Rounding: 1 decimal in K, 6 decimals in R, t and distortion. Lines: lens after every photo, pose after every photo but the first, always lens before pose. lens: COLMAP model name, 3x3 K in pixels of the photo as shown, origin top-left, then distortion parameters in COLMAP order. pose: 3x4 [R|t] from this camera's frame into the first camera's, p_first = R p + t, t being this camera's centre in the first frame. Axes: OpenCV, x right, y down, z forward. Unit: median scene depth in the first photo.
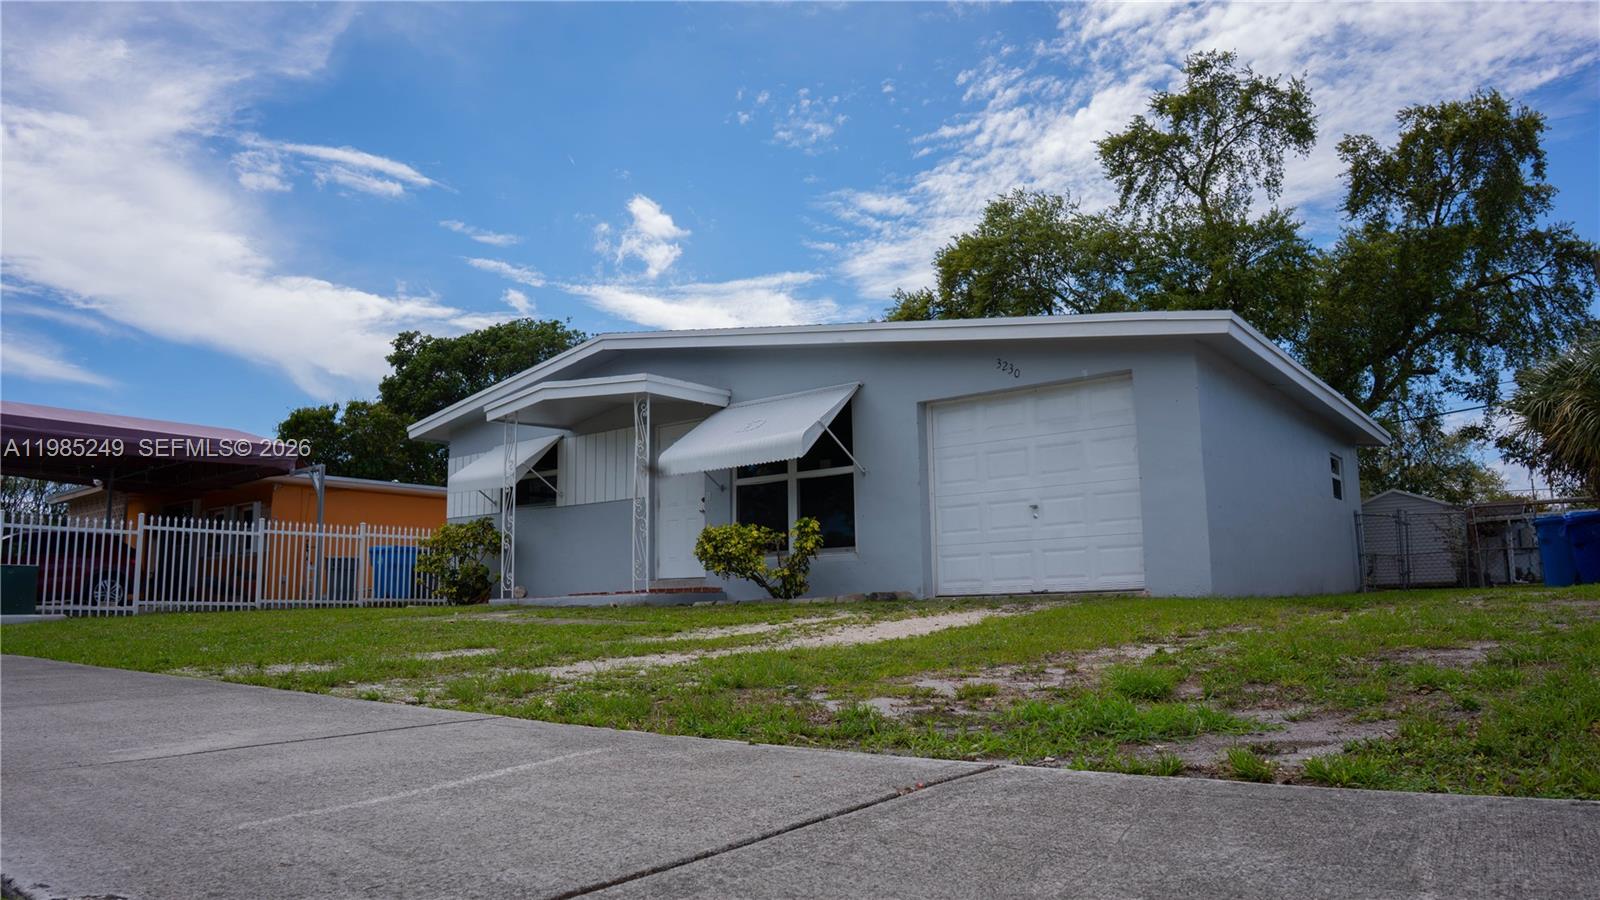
lens RADIAL K [[1053.6, 0, 800.0], [0, 1053.6, 450.0], [0, 0, 1]] dist [-0.149148, 0.052506]
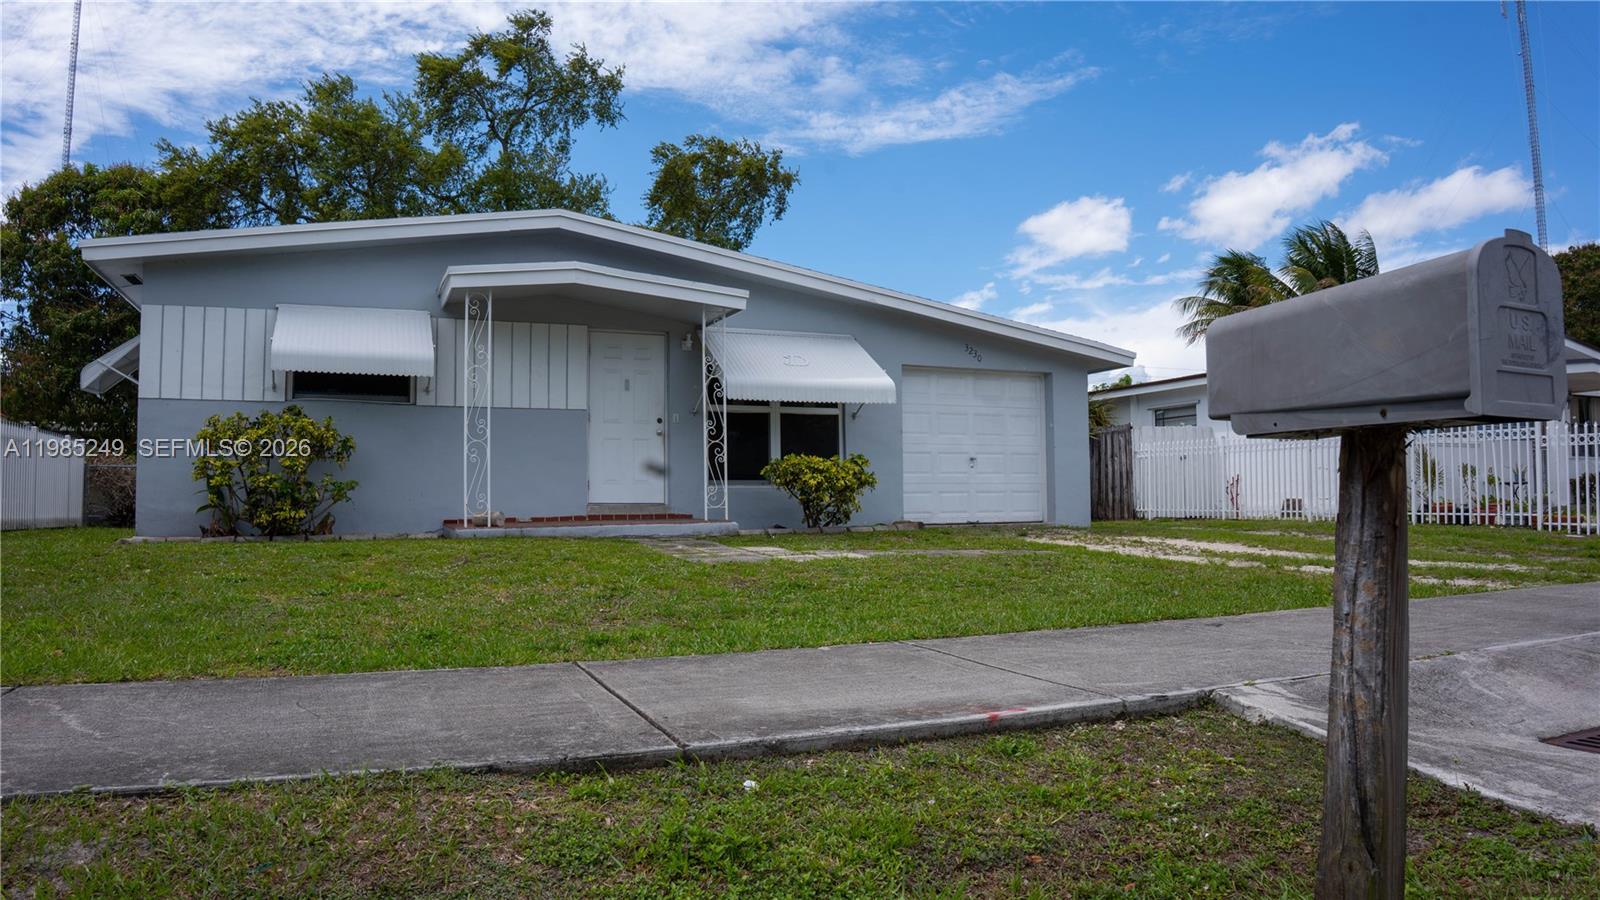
lens RADIAL K [[1053.6, 0, 800.0], [0, 1053.6, 450.0], [0, 0, 1]] dist [-0.149148, 0.052506]
pose [[0.514669, 0.063034, 0.855069, -0.449723], [-0.129950, 0.991507, 0.005125, 0.027858], [-0.847484, -0.113754, 0.518490, 0.211589]]
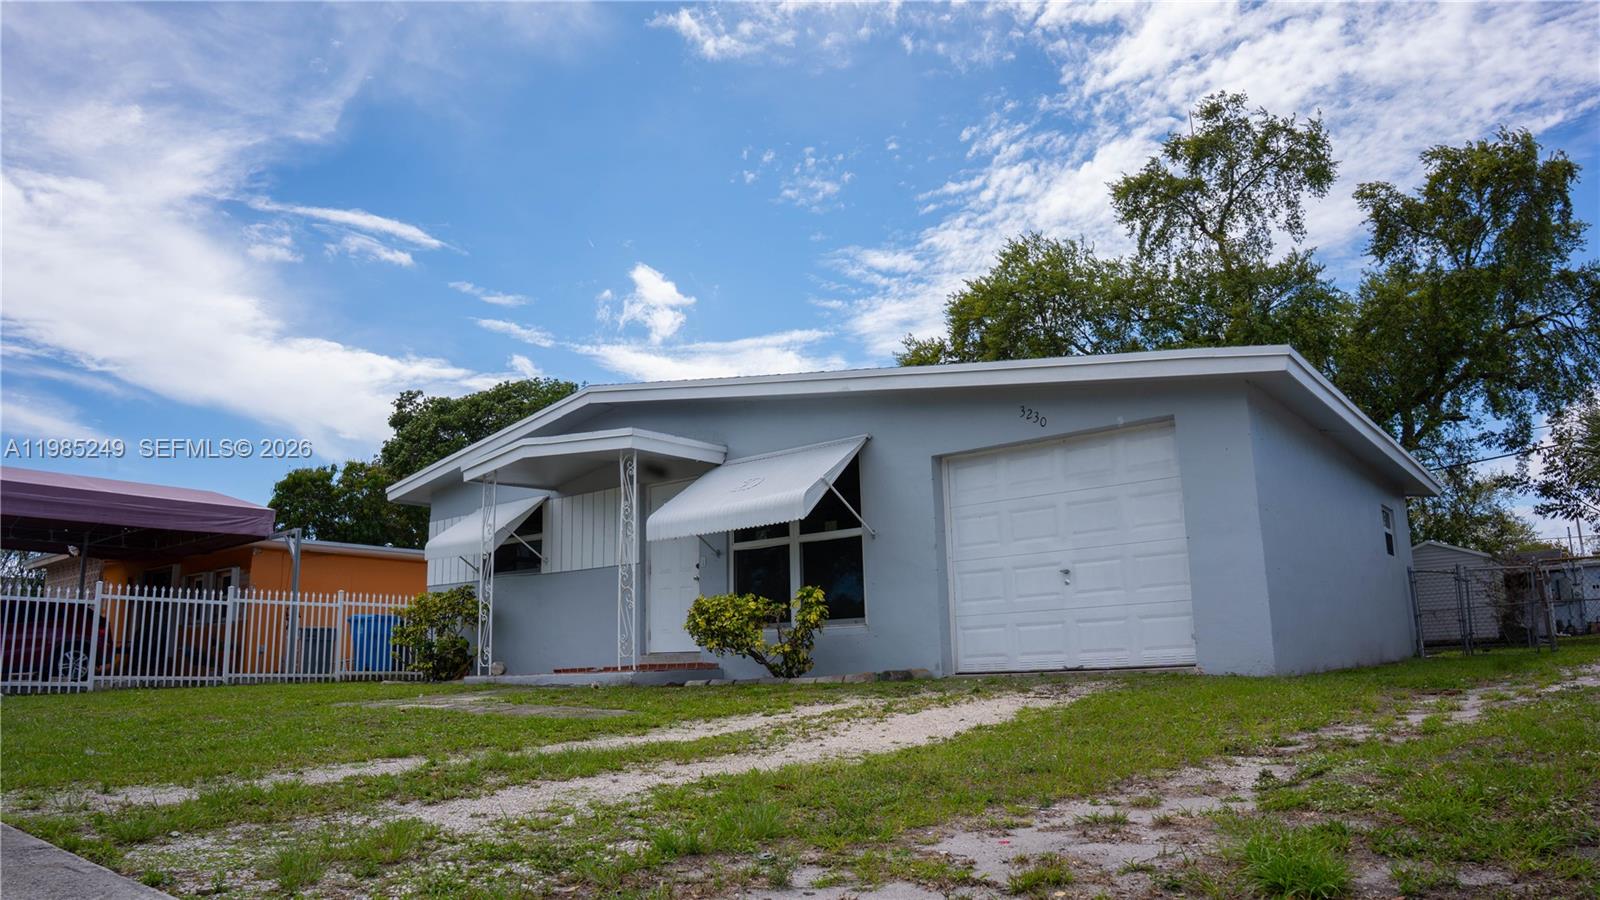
lens RADIAL K [[1053.6, 0, 800.0], [0, 1053.6, 450.0], [0, 0, 1]] dist [-0.149148, 0.052506]
pose [[0.999900, -0.011013, -0.008885, 0.003253], [0.010513, 0.998457, -0.054525, -0.001374], [0.009472, 0.054426, 0.998473, 0.046785]]
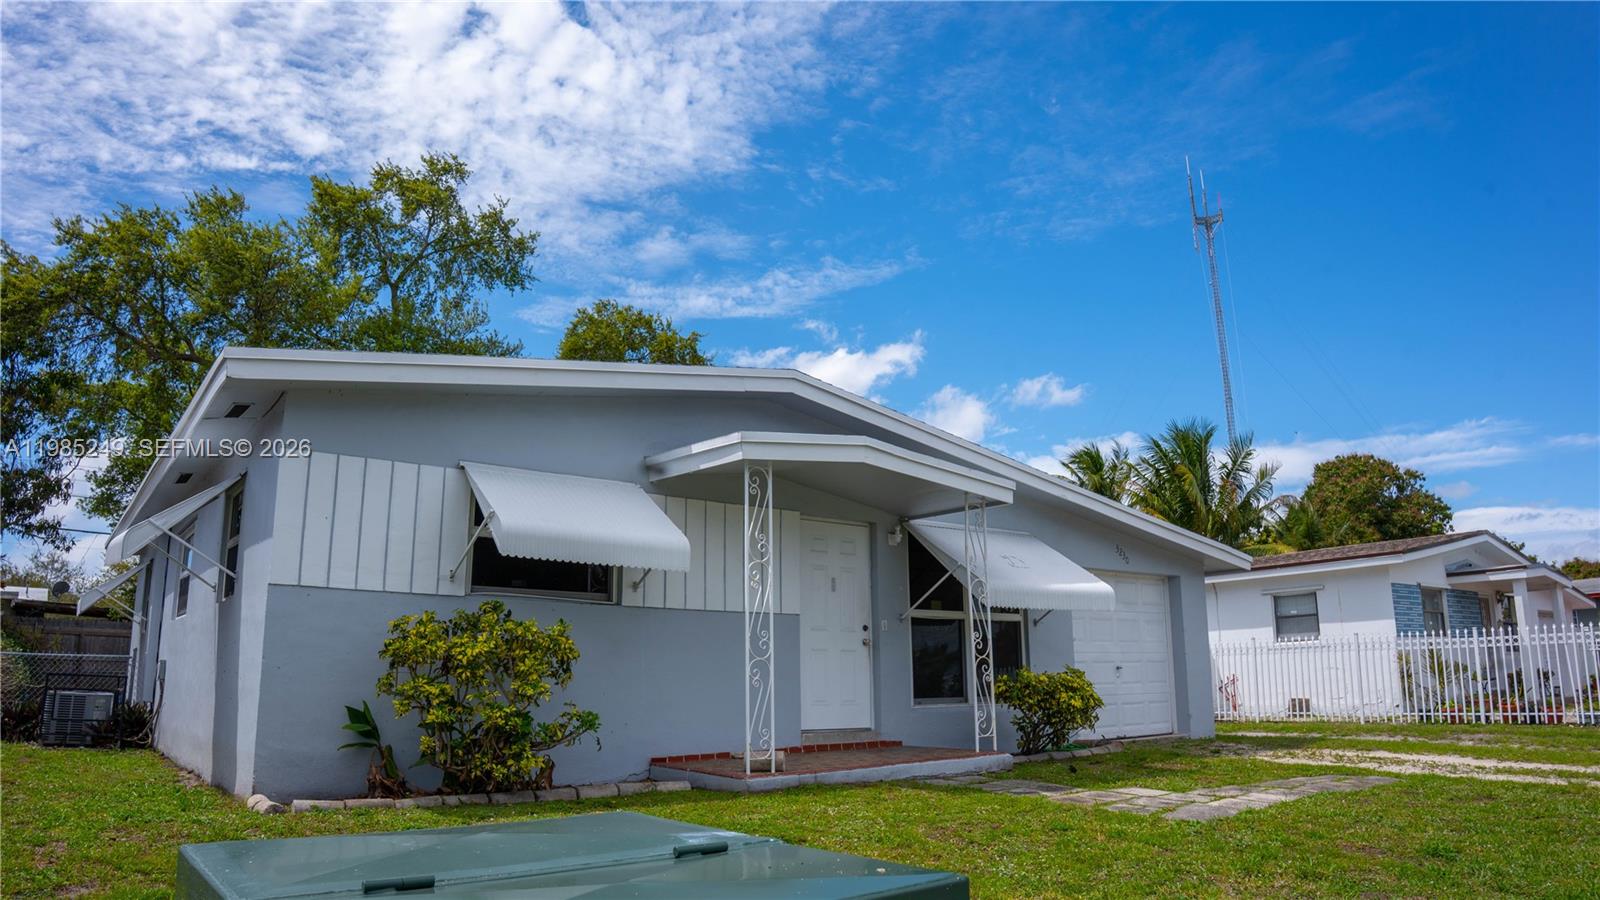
lens RADIAL K [[1084.0, 0, 801.2], [0, 1084.0, 477.8], [0, 0, 1]] dist [-0.084976, 0.002684]
pose [[0.282382, 0.203344, 0.937503, -0.480752], [-0.140513, 0.975503, -0.169263, 0.043693], [-0.948956, -0.083934, 0.304037, 0.431084]]
